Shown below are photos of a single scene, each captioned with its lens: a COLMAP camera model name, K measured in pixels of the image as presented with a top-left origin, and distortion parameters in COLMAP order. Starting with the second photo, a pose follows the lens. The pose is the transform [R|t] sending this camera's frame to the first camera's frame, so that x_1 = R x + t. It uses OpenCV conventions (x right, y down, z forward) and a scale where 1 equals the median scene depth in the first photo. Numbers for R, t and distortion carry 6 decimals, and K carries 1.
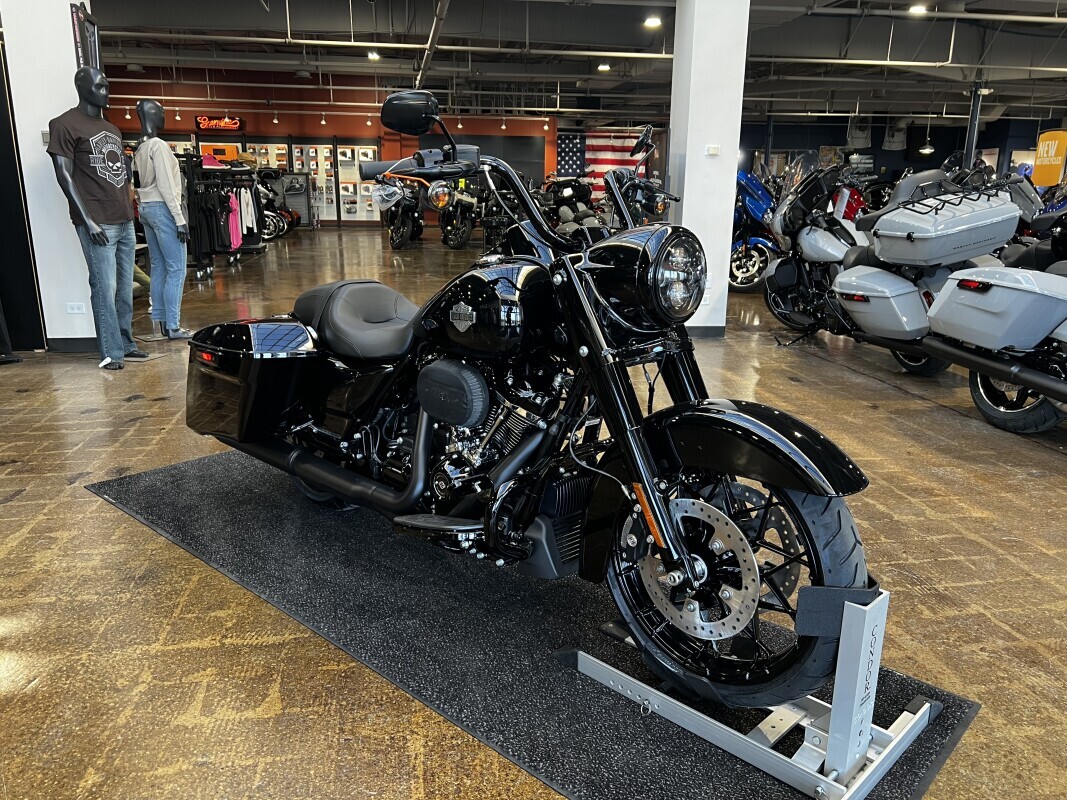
lens RADIAL K [[810.6, 0, 526.6], [0, 810.6, 403.9], [0, 0, 1]] dist [0.043336, -0.042519]
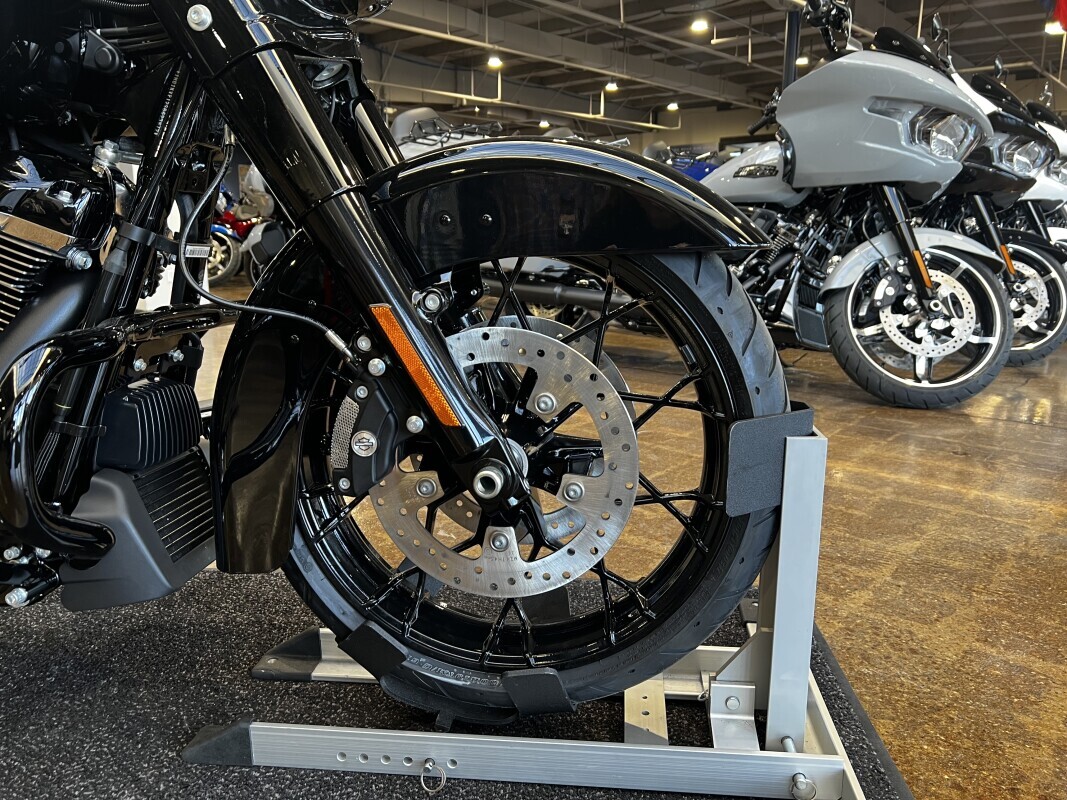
lens RADIAL K [[810.6, 0, 538.2], [0, 810.6, 394.8], [0, 0, 1]] dist [0.043336, -0.042519]
pose [[0.773926, -0.133866, 0.618966, -0.040230], [0.165736, 0.986152, 0.006050, 0.074512], [-0.611204, 0.097903, 0.785394, 0.269869]]
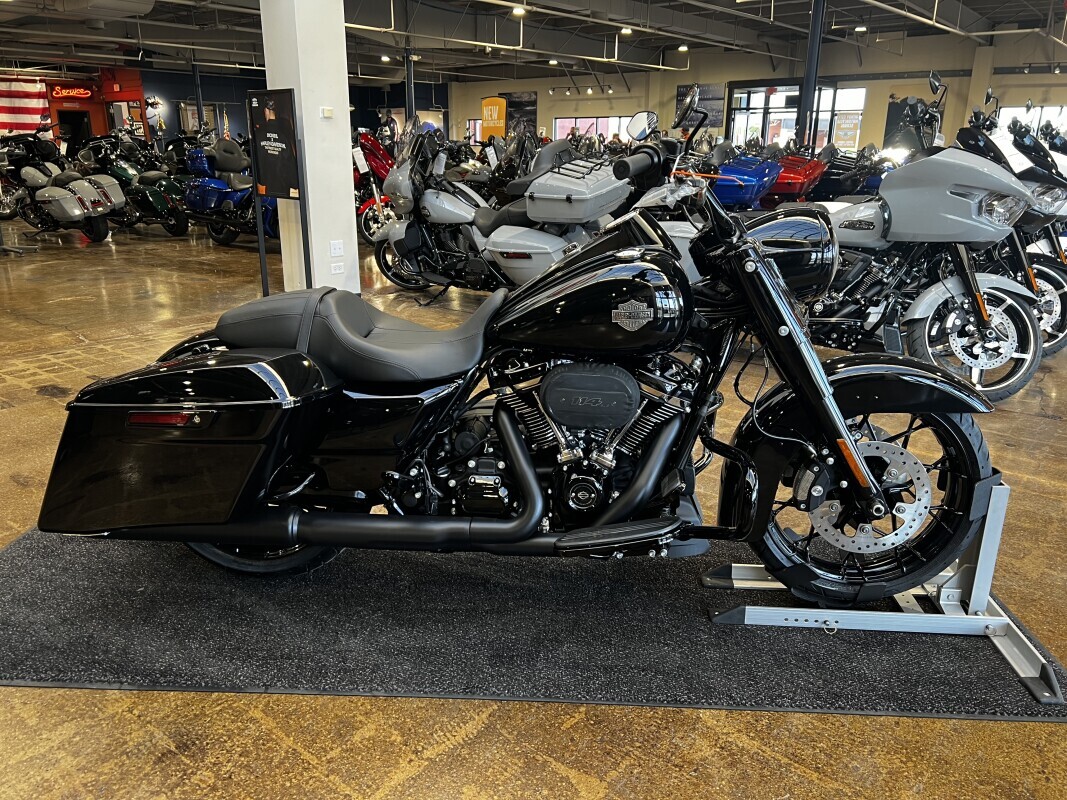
lens RADIAL K [[810.6, 0, 530.9], [0, 810.6, 401.7], [0, 0, 1]] dist [0.043336, -0.042519]
pose [[0.761701, -0.197738, 0.617018, -0.414716], [0.165574, 0.980078, 0.109691, -0.070882], [-0.626416, 0.018610, 0.779266, 0.173644]]
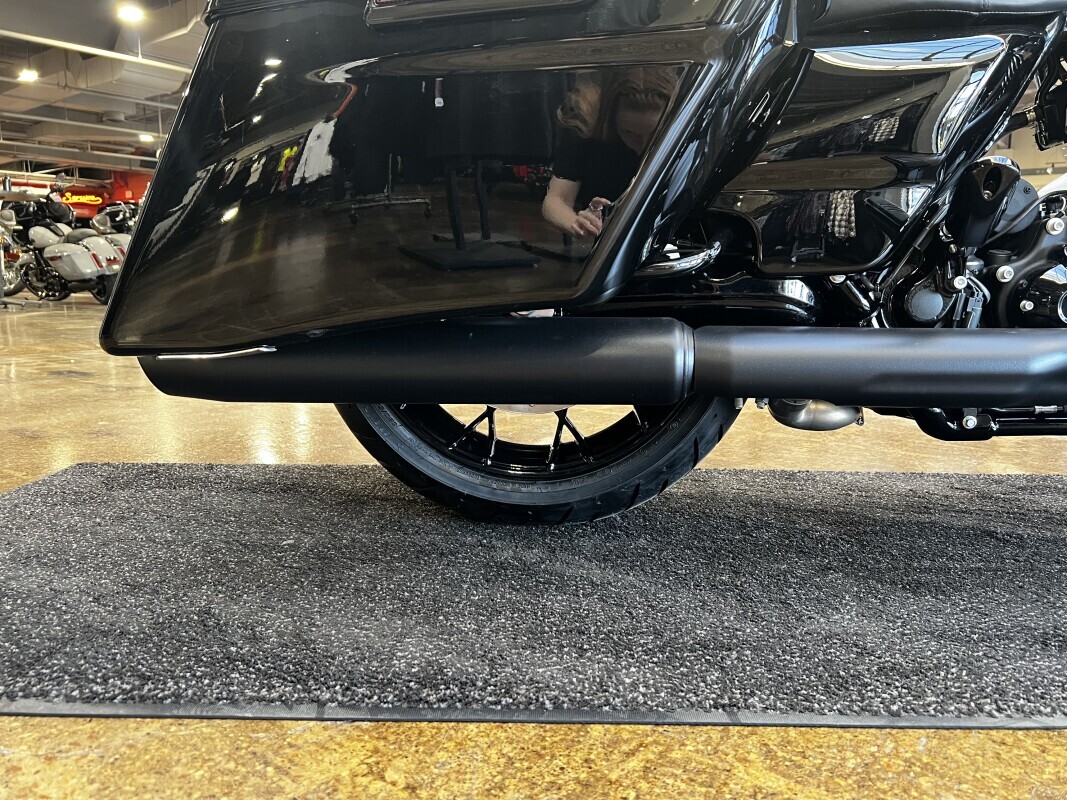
lens RADIAL K [[810.6, 0, 537.0], [0, 810.6, 402.1], [0, 0, 1]] dist [0.043336, -0.042519]
pose [[0.747325, -0.101375, 0.656680, -0.405501], [0.169133, 0.984763, -0.040456, 0.070992], [-0.642573, 0.141300, 0.753083, 0.576168]]
